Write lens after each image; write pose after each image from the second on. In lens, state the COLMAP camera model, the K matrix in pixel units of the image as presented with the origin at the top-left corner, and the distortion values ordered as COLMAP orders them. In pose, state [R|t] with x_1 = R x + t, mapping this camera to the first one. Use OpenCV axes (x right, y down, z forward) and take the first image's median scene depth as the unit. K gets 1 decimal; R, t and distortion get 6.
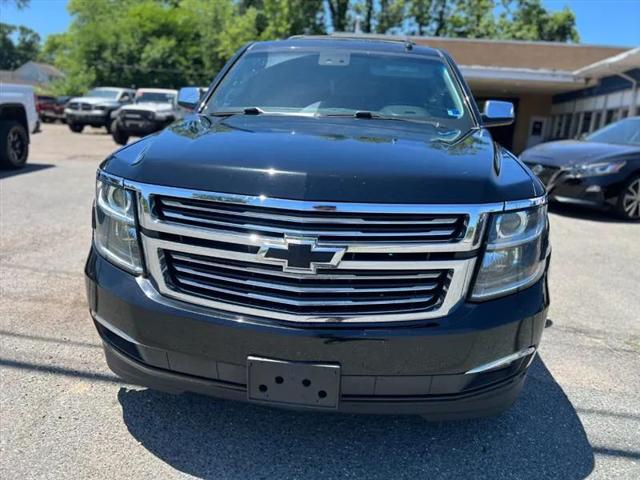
lens RADIAL K [[479.9, 0, 330.1], [0, 479.9, 240.7], [0, 0, 1]] dist [0.010576, -0.007354]
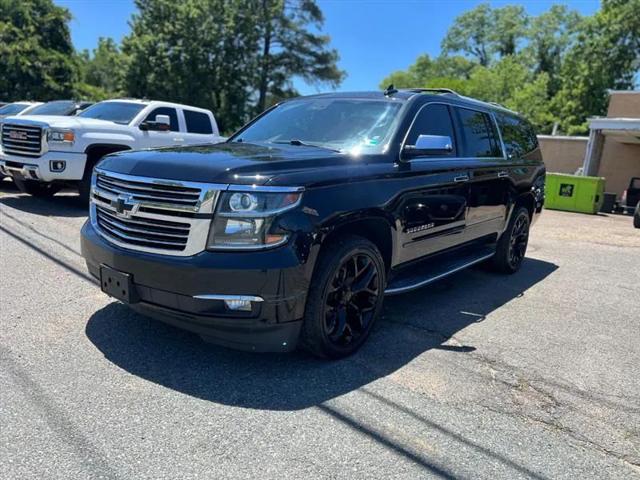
lens RADIAL K [[479.9, 0, 330.1], [0, 479.9, 240.7], [0, 0, 1]] dist [0.010576, -0.007354]
pose [[0.835874, 0.097176, -0.540251, 1.411605], [-0.165692, 0.982964, -0.079550, 0.155942], [0.523317, 0.156009, 0.837735, -0.033452]]
